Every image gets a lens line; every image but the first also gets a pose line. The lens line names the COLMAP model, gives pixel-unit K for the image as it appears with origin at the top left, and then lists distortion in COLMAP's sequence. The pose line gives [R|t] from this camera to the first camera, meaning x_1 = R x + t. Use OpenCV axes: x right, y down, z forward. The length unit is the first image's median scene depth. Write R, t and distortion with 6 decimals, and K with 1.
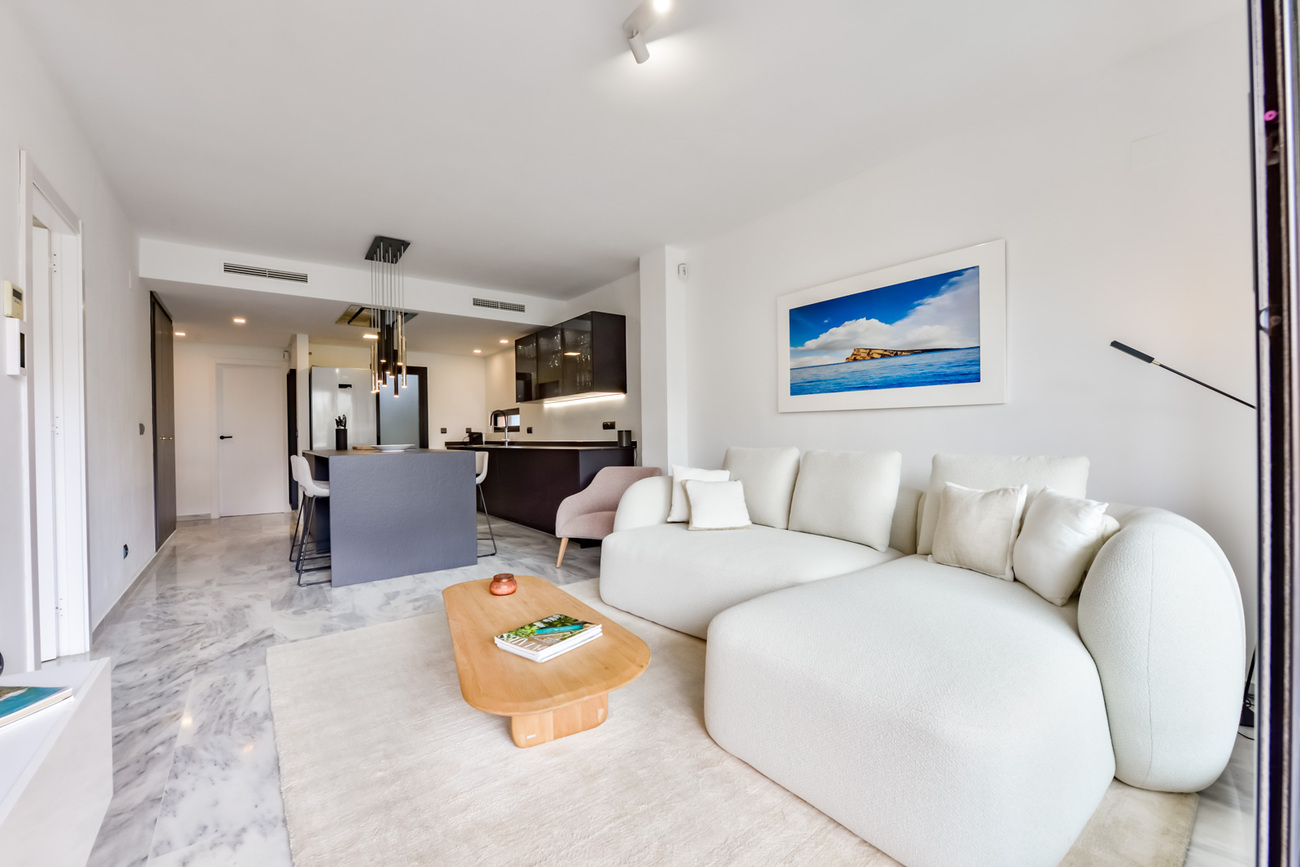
lens RADIAL K [[534.1, 0, 651.7], [0, 534.1, 436.7], [0, 0, 1]] dist [-0.001962, -0.003574]
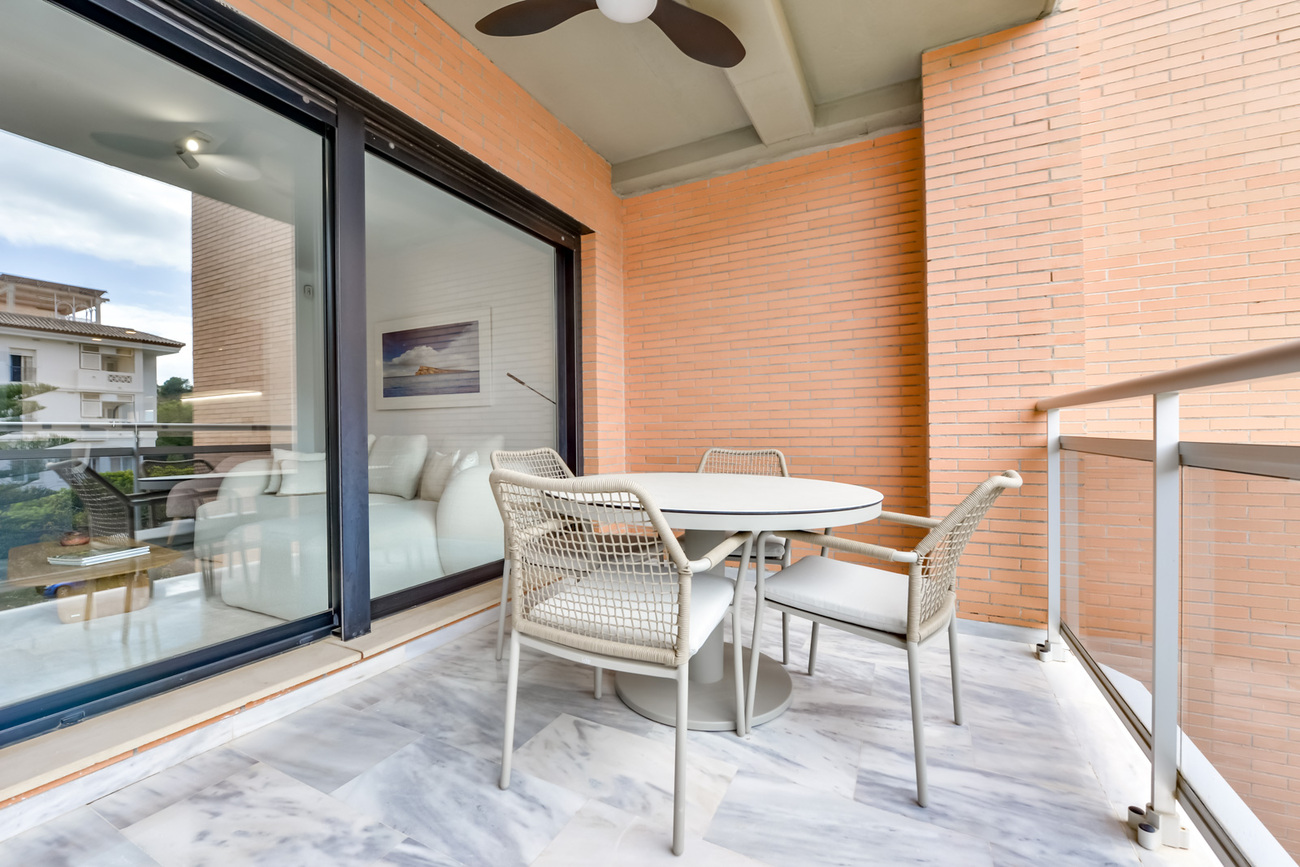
lens RADIAL K [[534.1, 0, 650.2], [0, 534.1, 437.6], [0, 0, 1]] dist [-0.001962, -0.003574]
pose [[0.896504, 0.001303, 0.443034, 0.213923], [0.002175, 0.999971, -0.007342, 0.028595], [-0.443030, 0.007546, 0.896475, -0.404853]]
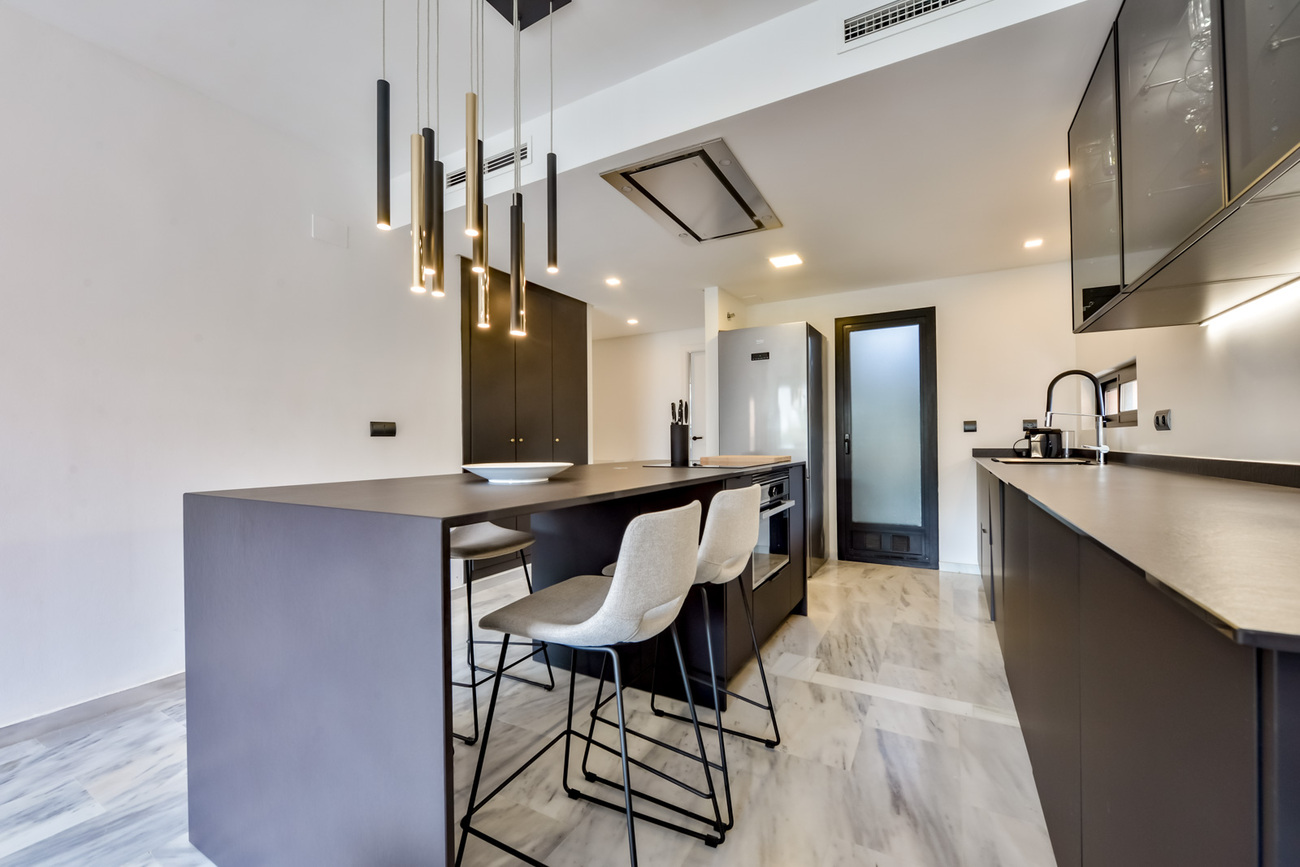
lens RADIAL K [[519.3, 0, 652.9], [0, 519.3, 436.8], [0, 0, 1]] dist [-0.006815, -0.000772]
pose [[0.402430, 0.002602, -0.915447, -0.109947], [0.000189, 0.999996, 0.002925, -0.005018], [0.915451, -0.001350, 0.402428, 0.939145]]
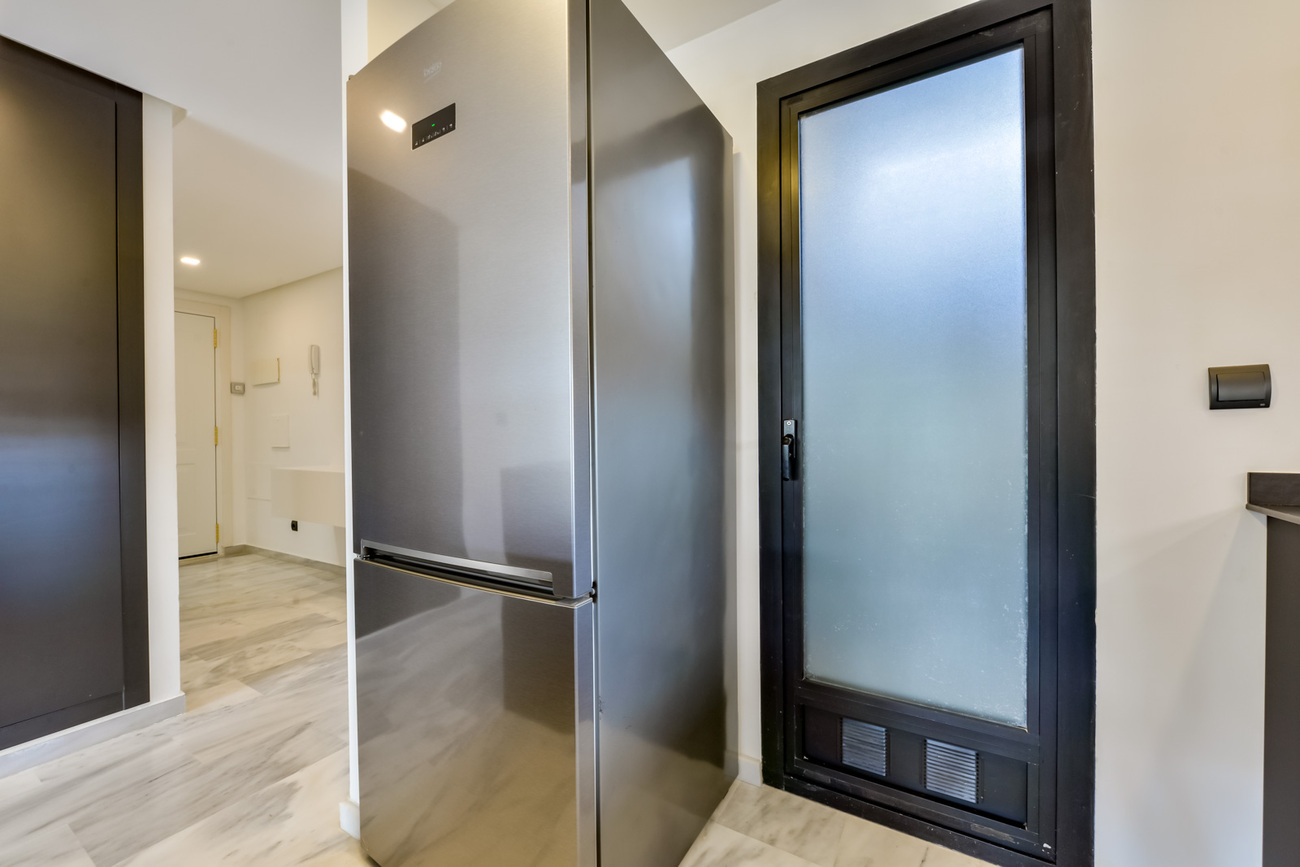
lens RADIAL K [[519.3, 0, 650.3], [0, 519.3, 436.6], [0, 0, 1]] dist [-0.006815, -0.000772]
pose [[0.369092, 0.014274, -0.929283, -0.580649], [0.000901, 0.999876, 0.015716, -0.002386], [0.929392, -0.006638, 0.369034, 1.460178]]
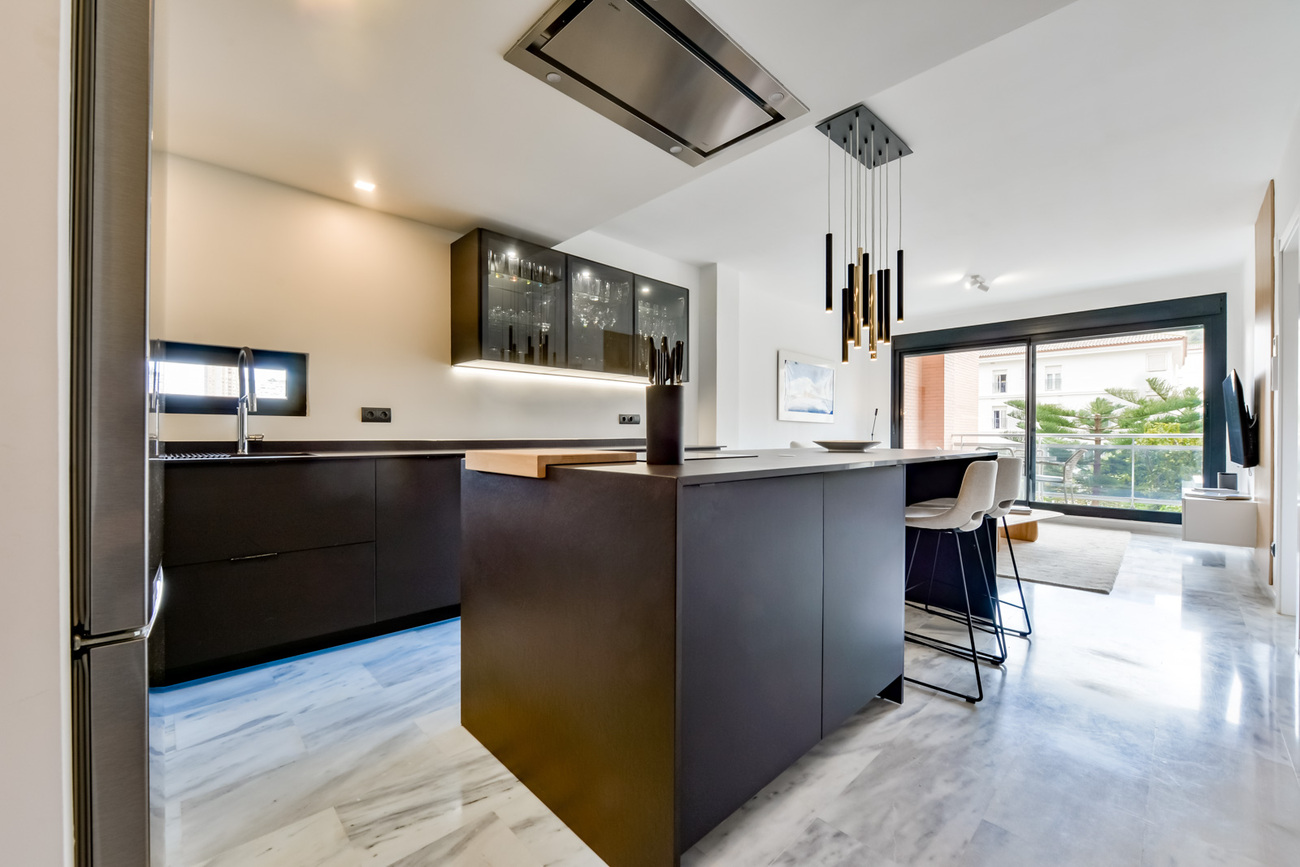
lens RADIAL K [[519.3, 0, 652.0], [0, 519.3, 436.5], [0, 0, 1]] dist [-0.006815, -0.000772]
pose [[-0.125020, 0.010242, 0.992101, -1.051856], [0.002672, 0.999947, -0.009986, 0.016179], [-0.992151, 0.001402, -0.125041, 1.297702]]
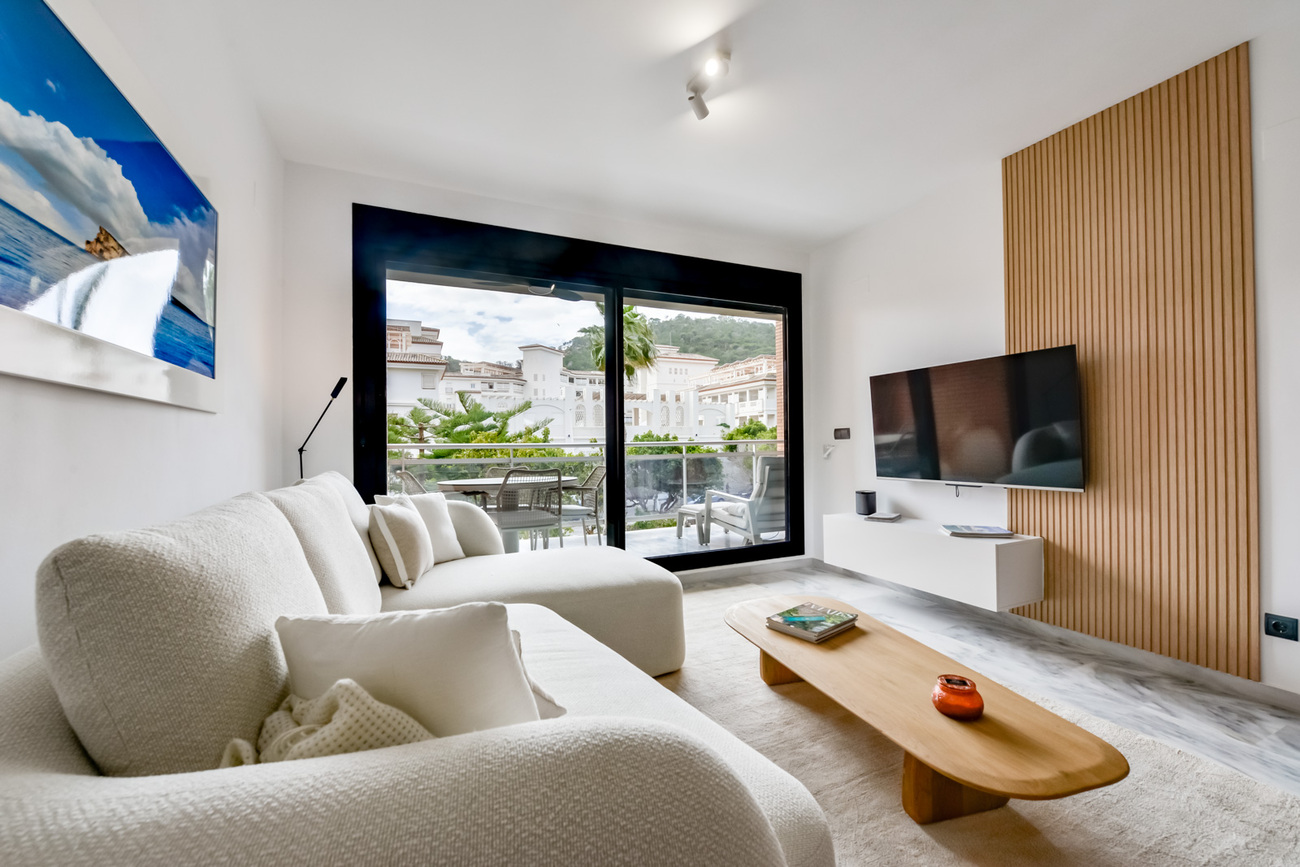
lens RADIAL K [[519.3, 0, 655.7], [0, 519.3, 438.6], [0, 0, 1]] dist [-0.006815, -0.000772]
pose [[-0.977472, 0.025238, 0.209551, -0.045614], [0.024902, 0.999681, -0.004242, -0.005784], [-0.209591, 0.001071, -0.977788, 0.908378]]
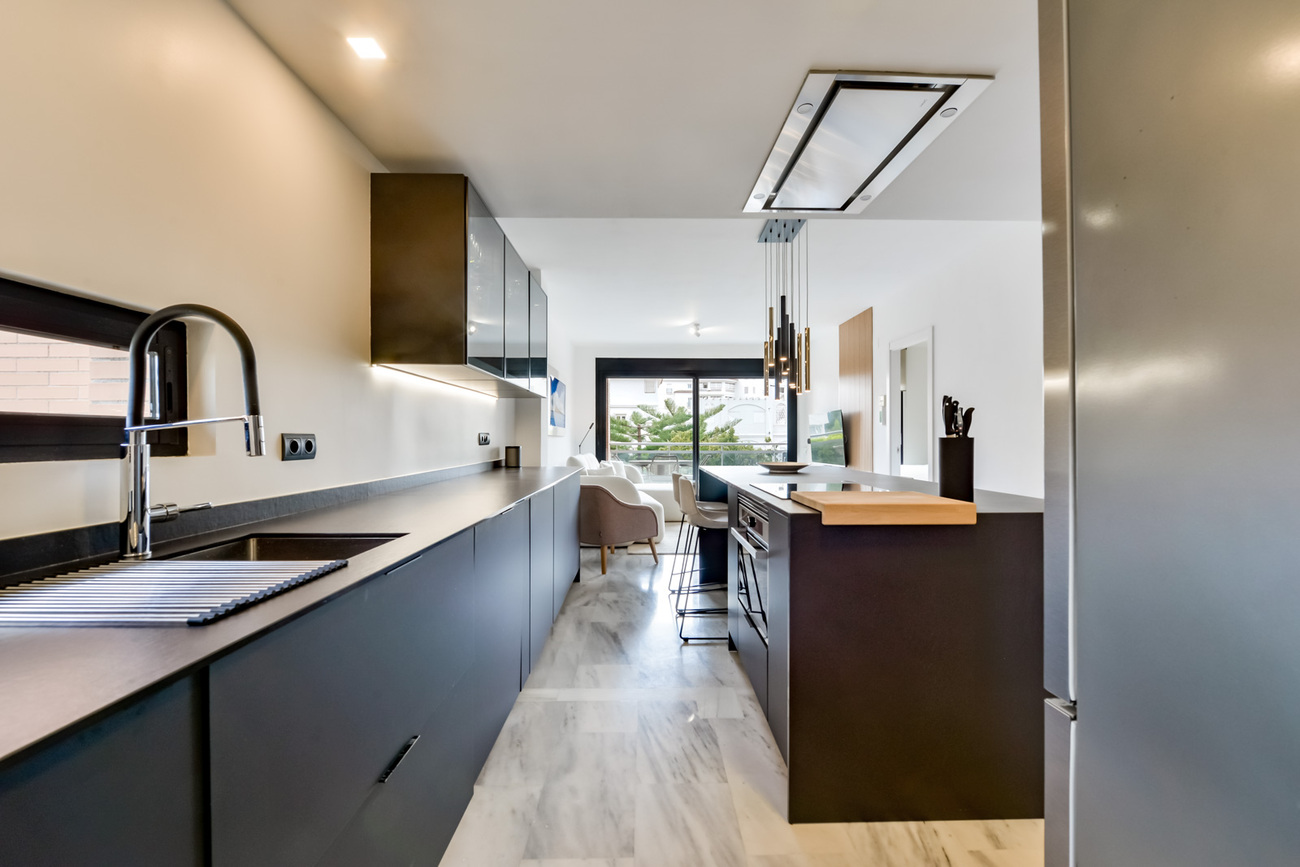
lens RADIAL K [[519.3, 0, 655.4], [0, 519.3, 438.2], [0, 0, 1]] dist [-0.006815, -0.000772]
pose [[-0.812799, 0.013818, 0.582380, -0.771181], [0.013849, 0.999894, -0.004396, -0.019717], [-0.582379, 0.004492, -0.812905, 1.712361]]
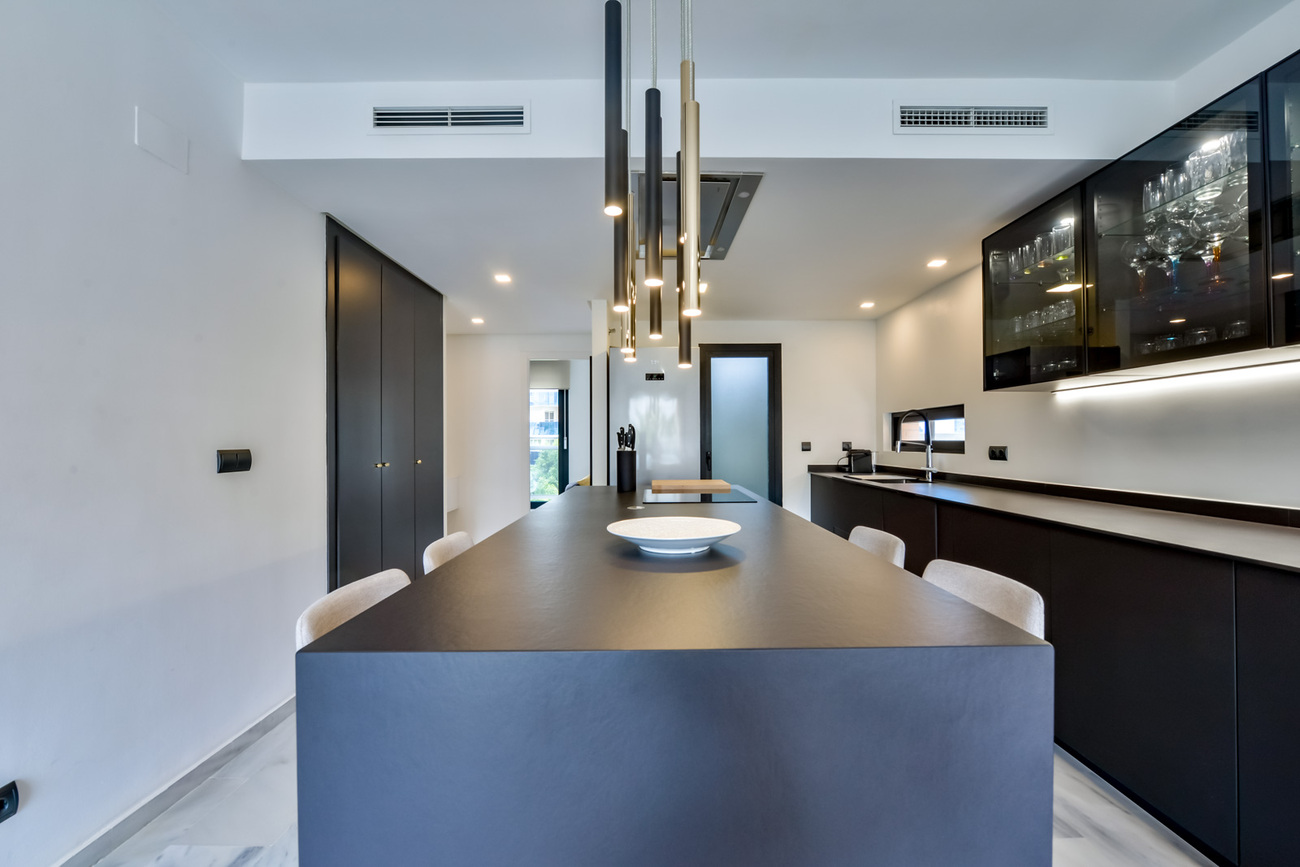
lens RADIAL K [[519.3, 0, 653.7], [0, 519.3, 436.1], [0, 0, 1]] dist [-0.006815, -0.000772]
pose [[0.803645, 0.005292, -0.595085, -0.316590], [-0.008869, 0.999956, -0.003084, -0.035010], [0.595043, 0.007757, 0.803657, 0.752019]]
